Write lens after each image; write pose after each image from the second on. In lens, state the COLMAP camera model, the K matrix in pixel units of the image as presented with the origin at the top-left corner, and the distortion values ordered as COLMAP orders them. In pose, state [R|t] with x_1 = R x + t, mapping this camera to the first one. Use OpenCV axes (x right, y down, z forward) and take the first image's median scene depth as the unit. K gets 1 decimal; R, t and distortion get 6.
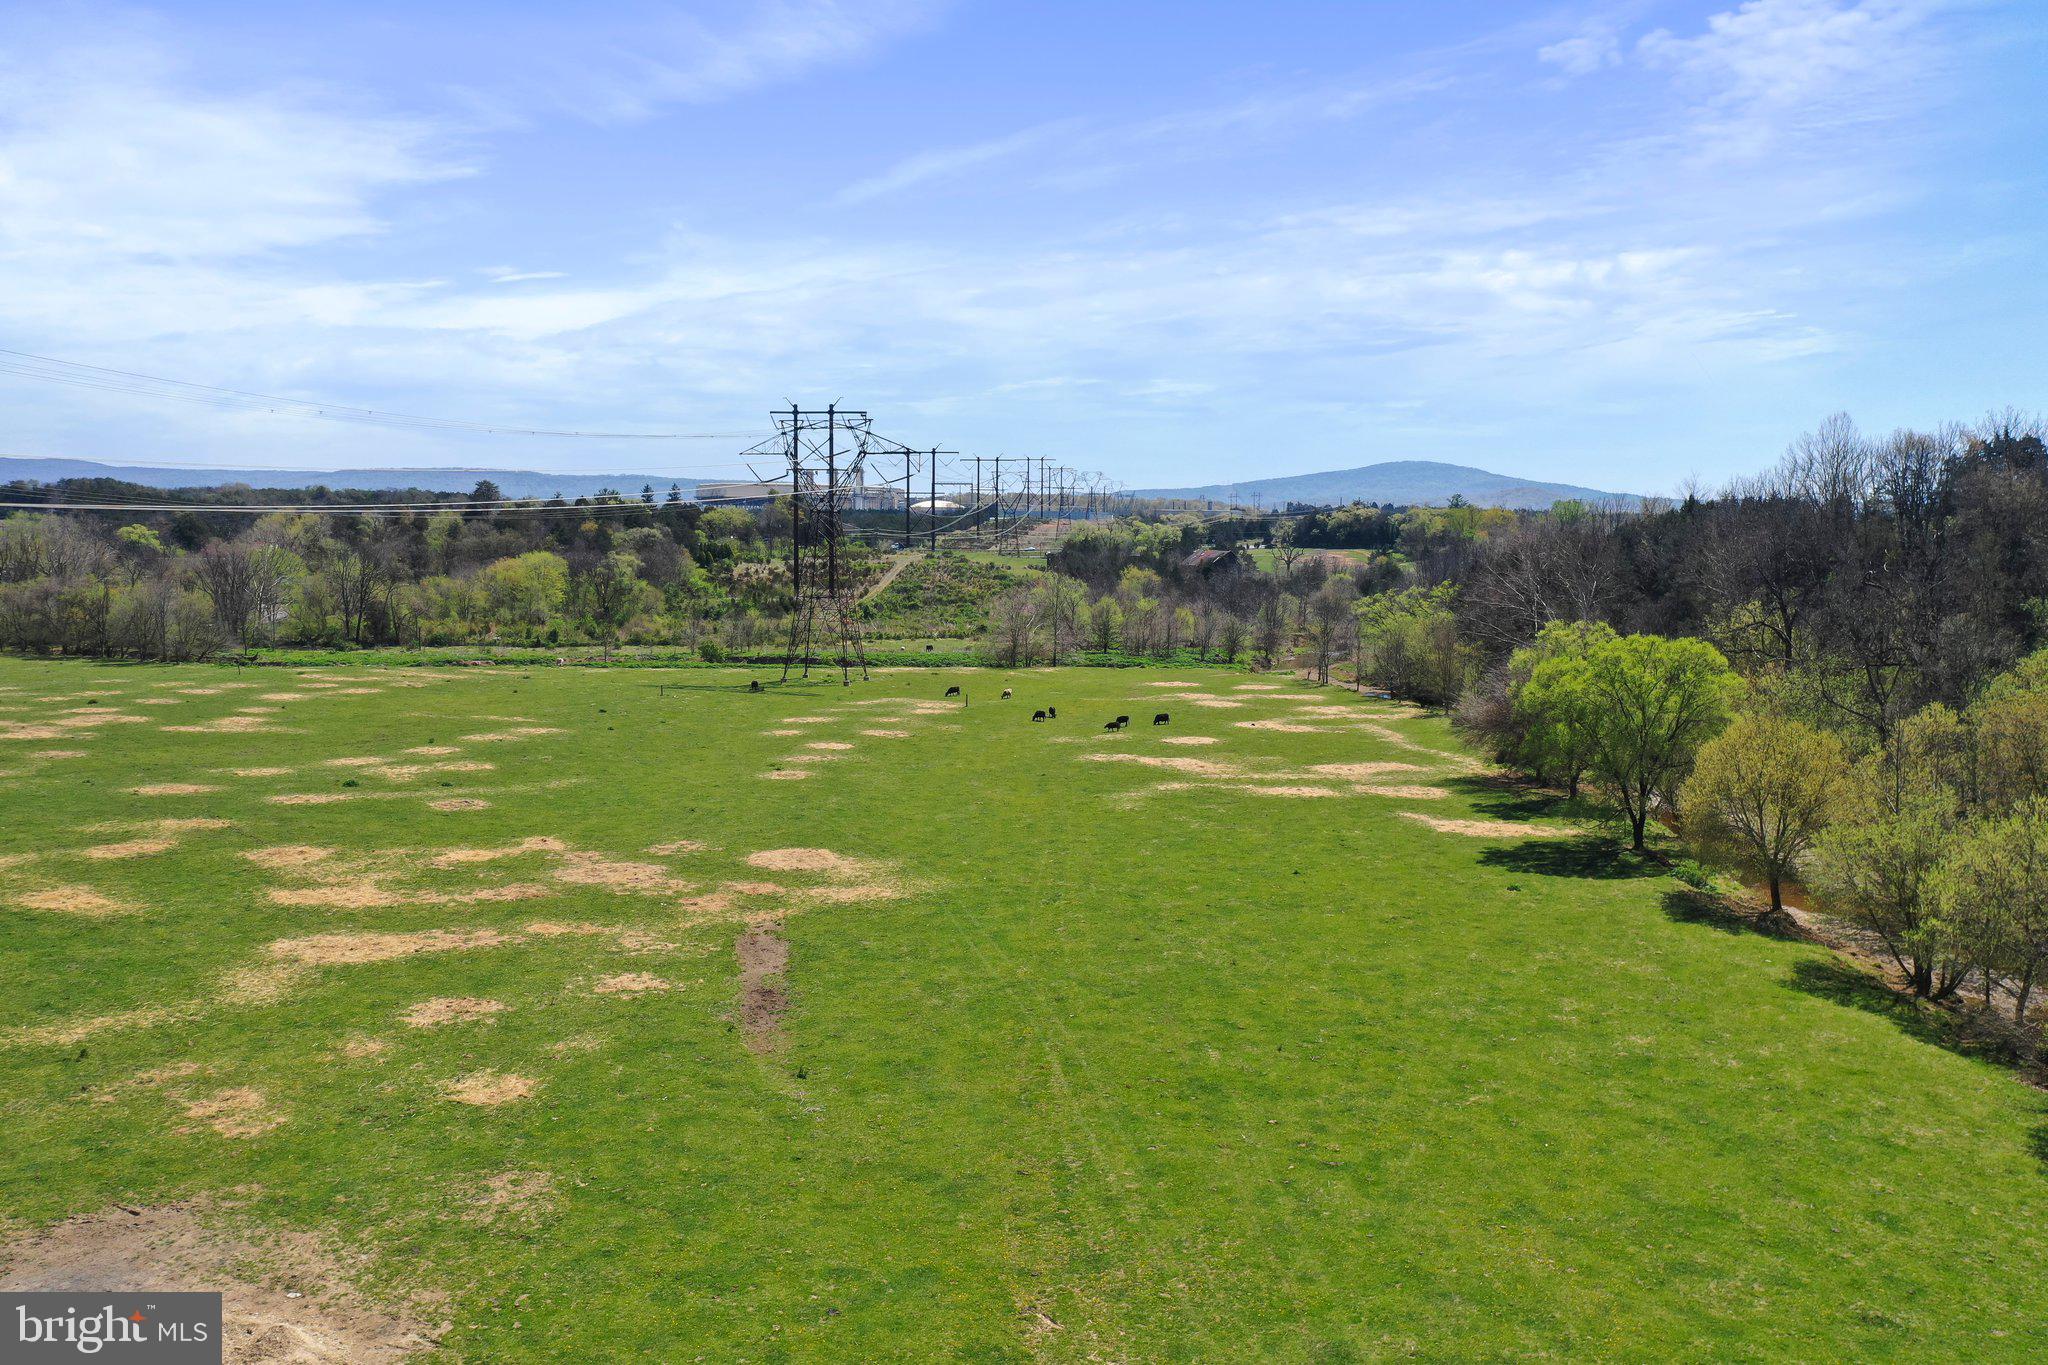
lens RADIAL K [[1645.9, 0, 1024.0], [0, 1645.9, 682.5], [0, 0, 1]] dist [-0.002242, 0.005302]
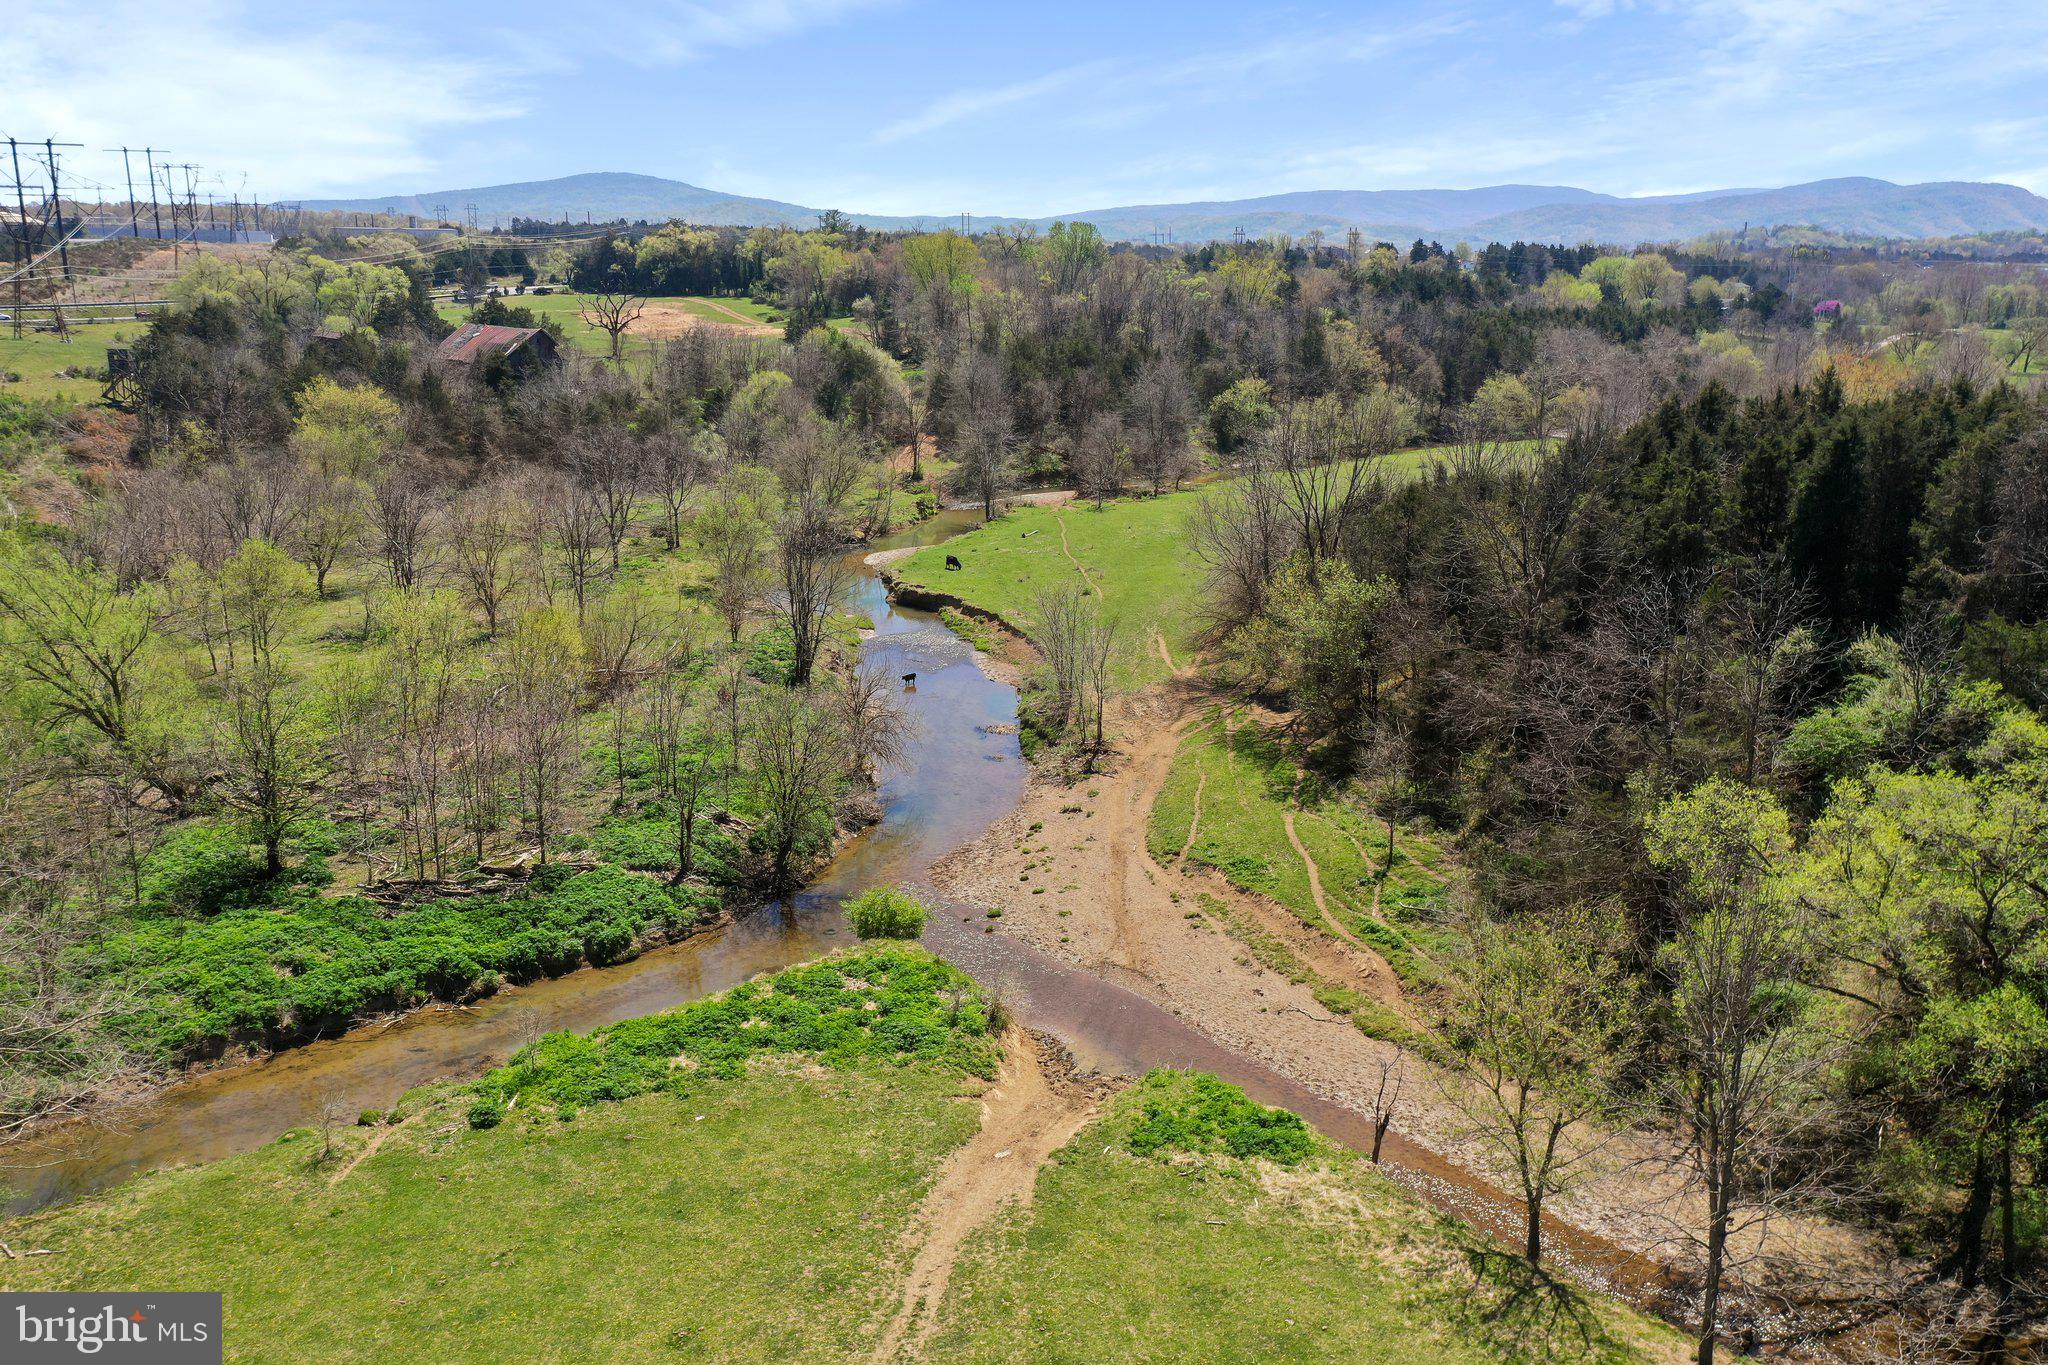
lens RADIAL K [[1645.9, 0, 1024.0], [0, 1645.9, 682.5], [0, 0, 1]] dist [-0.002242, 0.005302]
pose [[0.892825, -0.115048, 0.435462, 0.032484], [0.041233, 0.983644, 0.175338, -0.060234], [-0.448512, -0.138591, 0.882966, 0.526770]]
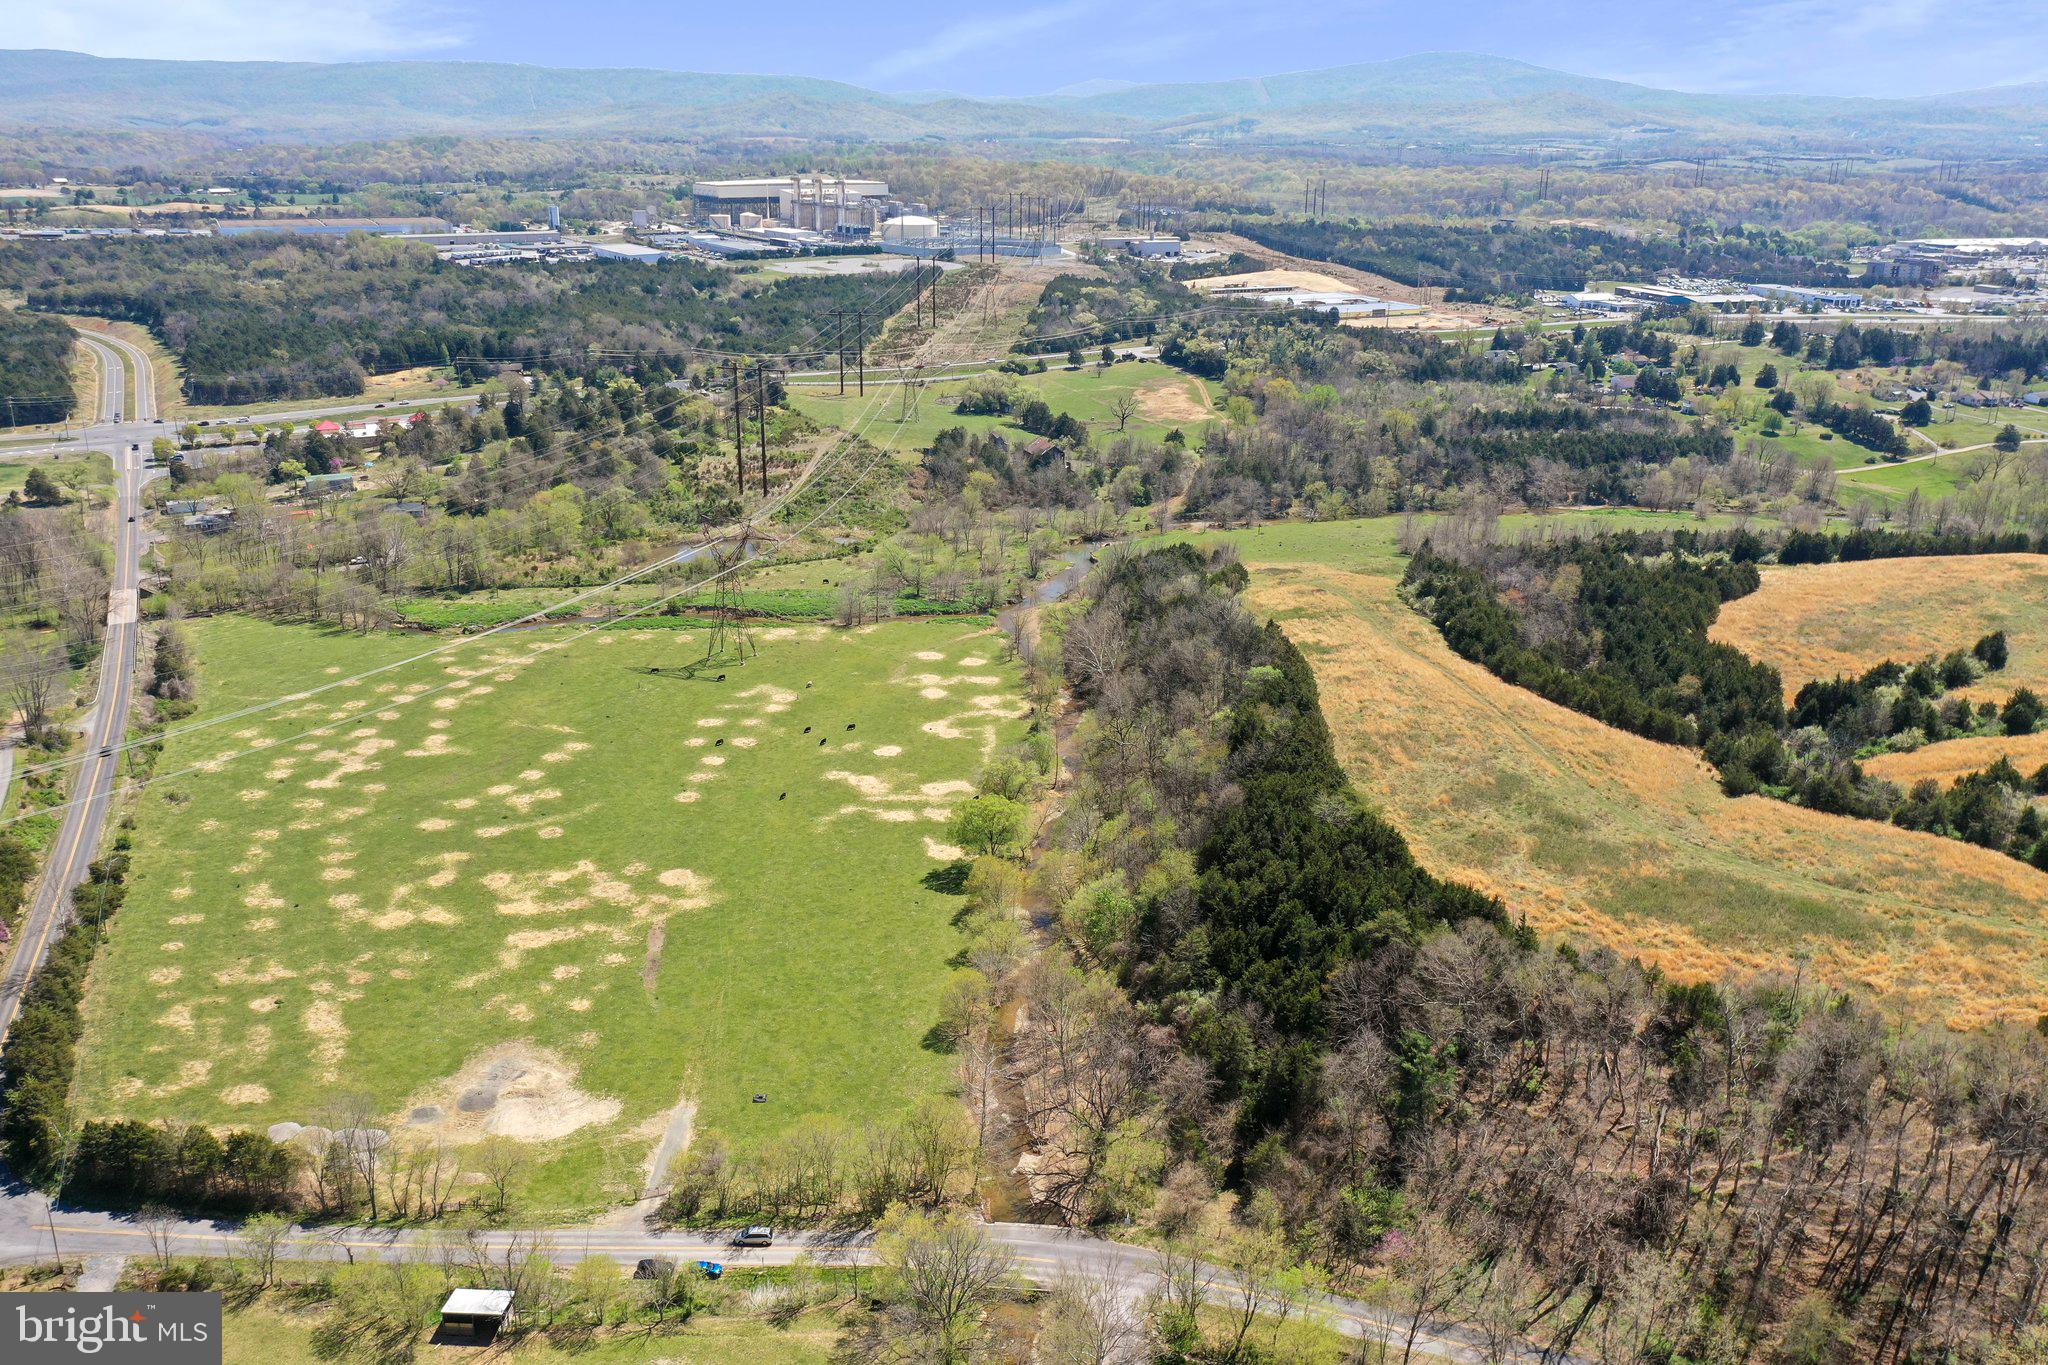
lens RADIAL K [[1645.9, 0, 1024.0], [0, 1645.9, 682.5], [0, 0, 1]] dist [-0.002242, 0.005302]
pose [[0.999858, 0.005516, -0.015941, 0.129185], [-0.001499, 0.970340, 0.241741, -0.233494], [0.016802, -0.241683, 0.970210, -0.423563]]
